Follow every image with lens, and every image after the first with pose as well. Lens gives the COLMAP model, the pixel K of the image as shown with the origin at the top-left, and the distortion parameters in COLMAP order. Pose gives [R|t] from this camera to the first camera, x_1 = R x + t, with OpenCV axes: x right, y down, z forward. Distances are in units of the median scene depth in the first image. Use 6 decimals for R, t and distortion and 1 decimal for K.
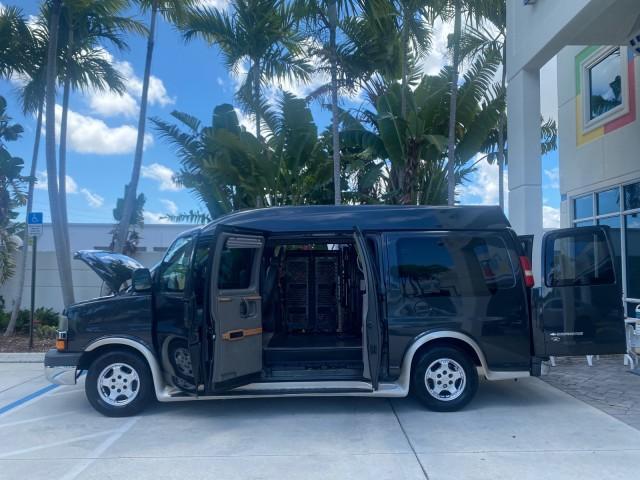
lens RADIAL K [[494.7, 0, 320.0], [0, 494.7, 240.0], [0, 0, 1]] dist [0.005062, -0.008912]
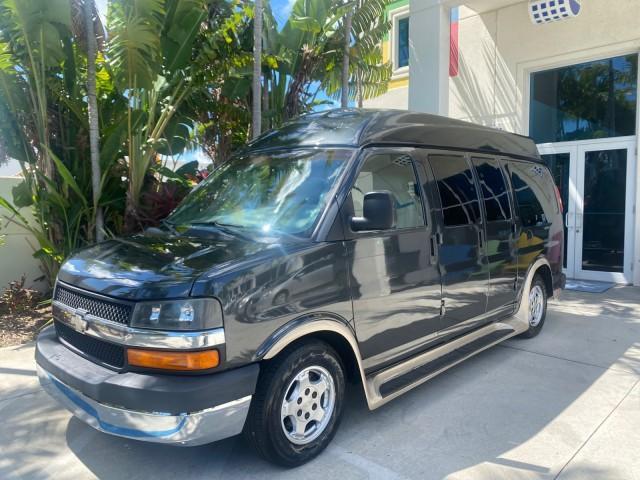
lens RADIAL K [[493.6, 0, 316.6], [0, 493.6, 240.8], [0, 0, 1]] dist [0.002353, -0.006105]
pose [[0.702528, -0.056497, 0.709410, -0.412658], [-0.031720, 0.993367, 0.110523, 0.027632], [-0.710949, -0.100148, 0.696076, 0.337017]]
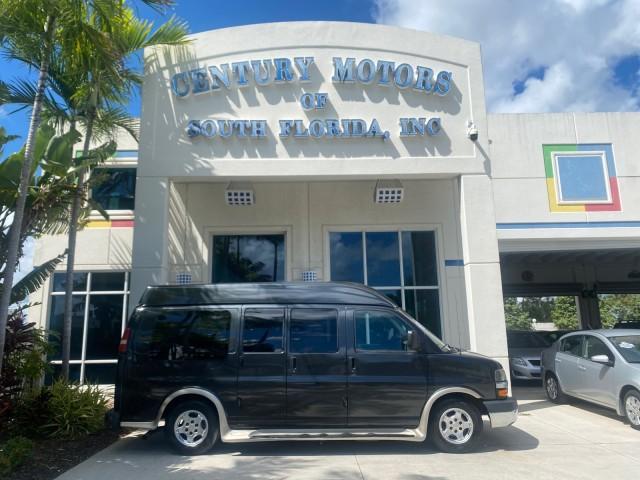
lens RADIAL K [[495.9, 0, 319.9], [0, 495.9, 242.2], [0, 0, 1]] dist [-0.000658, -0.000672]
pose [[-0.001616, 0.185677, 0.982609, -0.653808], [-0.037961, 0.981891, -0.185604, 0.035299], [-0.999278, -0.037600, 0.005462, 0.468870]]
